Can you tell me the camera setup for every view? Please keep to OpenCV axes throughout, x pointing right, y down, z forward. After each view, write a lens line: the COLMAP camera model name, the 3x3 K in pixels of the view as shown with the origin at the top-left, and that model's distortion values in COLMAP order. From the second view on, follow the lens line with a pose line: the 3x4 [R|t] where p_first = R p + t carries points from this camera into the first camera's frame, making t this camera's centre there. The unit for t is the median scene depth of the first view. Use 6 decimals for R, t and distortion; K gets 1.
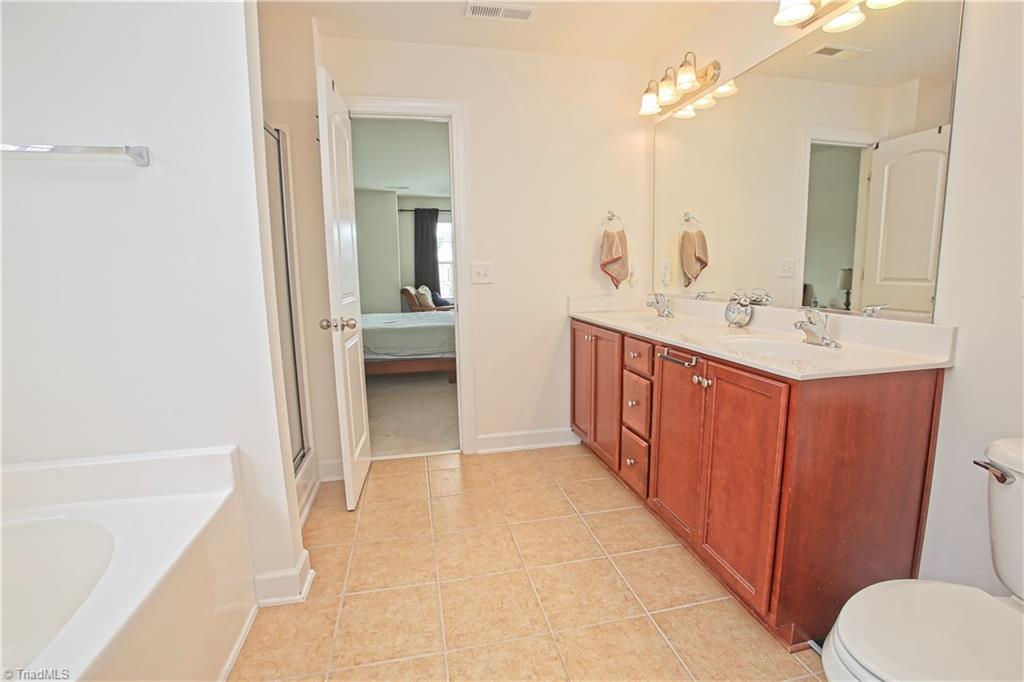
lens RADIAL K [[473.8, 0, 514.3], [0, 473.8, 341.7], [0, 0, 1]] dist [-0.053439, 0.017478]
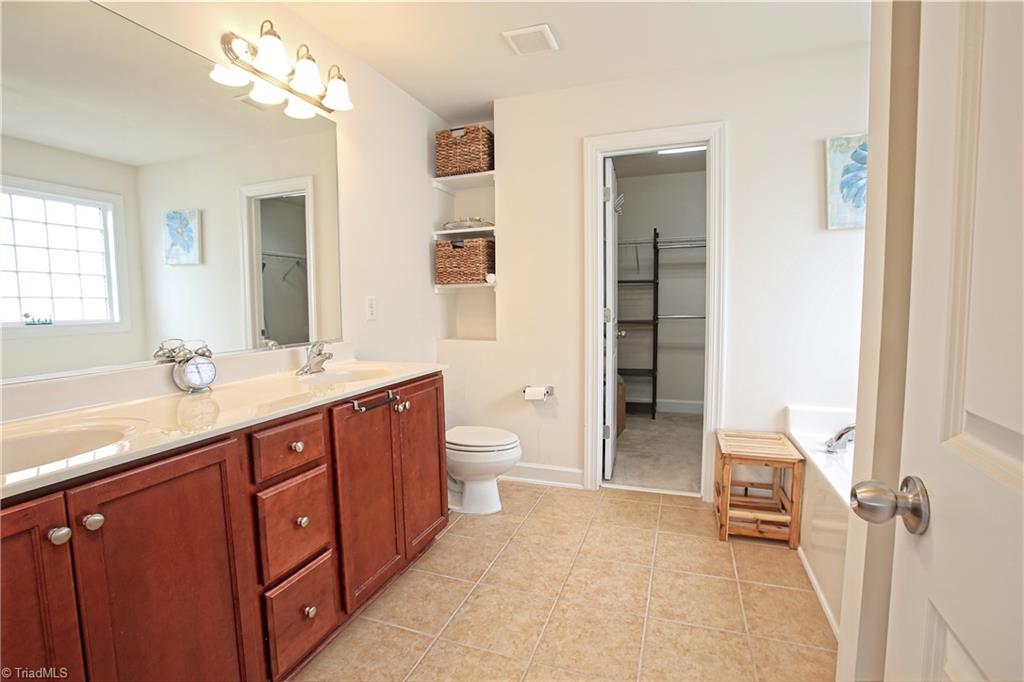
lens RADIAL K [[473.8, 0, 512.9], [0, 473.8, 342.0], [0, 0, 1]] dist [-0.053439, 0.017478]
pose [[-0.845428, -0.019752, 0.533724, -0.435247], [0.104054, 0.974075, 0.200873, -0.272687], [-0.523855, 0.225360, -0.821455, 1.804174]]
